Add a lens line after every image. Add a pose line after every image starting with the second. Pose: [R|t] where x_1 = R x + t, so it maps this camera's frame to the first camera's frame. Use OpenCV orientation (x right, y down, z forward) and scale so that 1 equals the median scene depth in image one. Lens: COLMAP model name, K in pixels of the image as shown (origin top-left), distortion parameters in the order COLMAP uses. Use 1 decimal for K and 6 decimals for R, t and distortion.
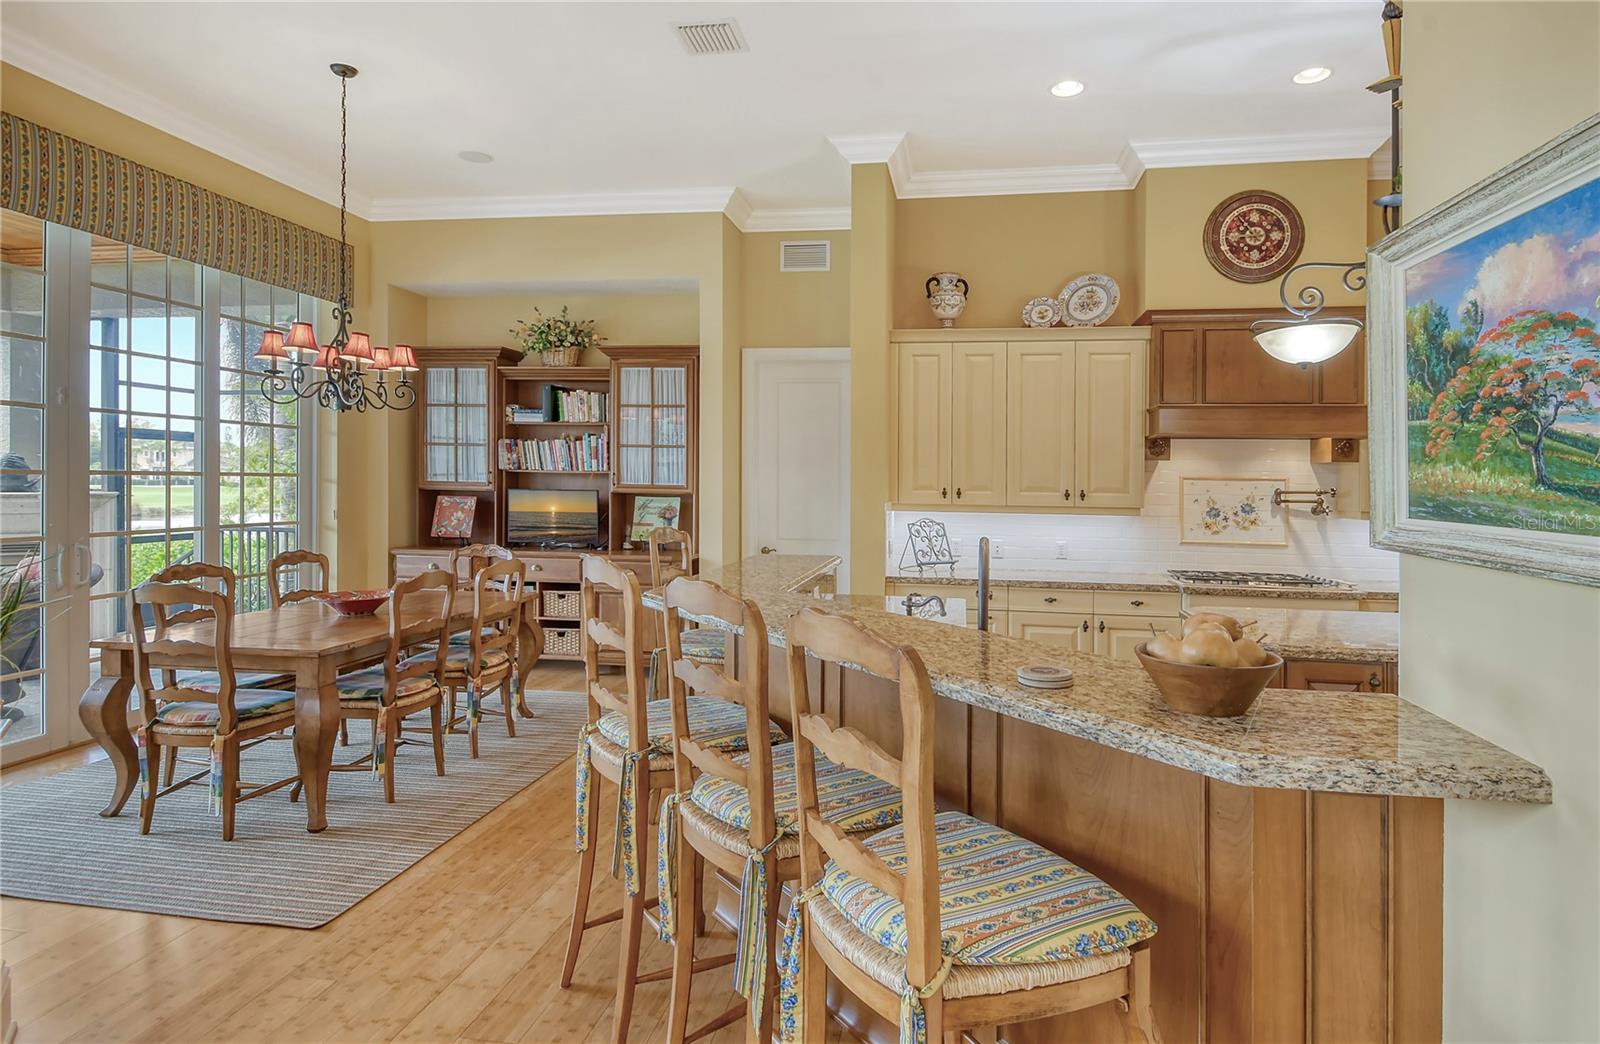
lens RADIAL K [[835.9, 0, 805.6], [0, 835.9, 462.9], [0, 0, 1]] dist [0.033516, -0.028666]
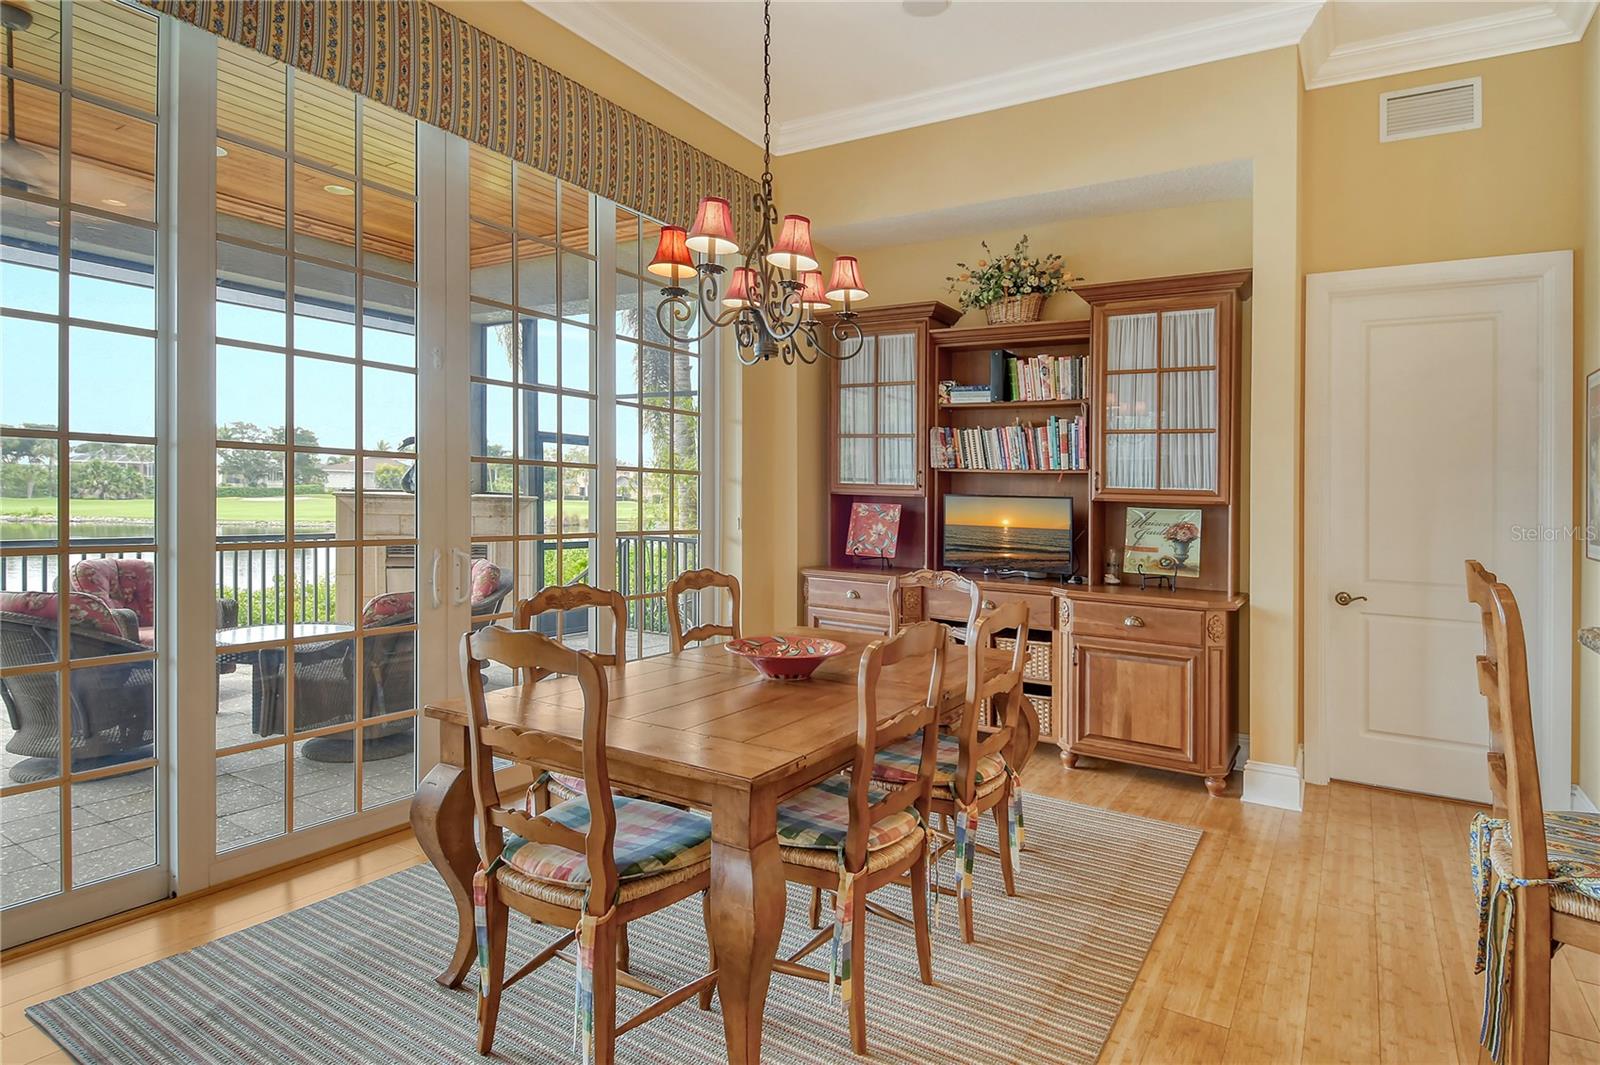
lens RADIAL K [[852.4, 0, 811.2], [0, 852.4, 505.4], [0, 0, 1]] dist [0.019243, -0.000386]
pose [[0.919997, 0.013652, -0.391688, -0.169933], [-0.003827, 0.999658, 0.025854, 0.022018], [0.391907, -0.022287, 0.919735, 0.268514]]
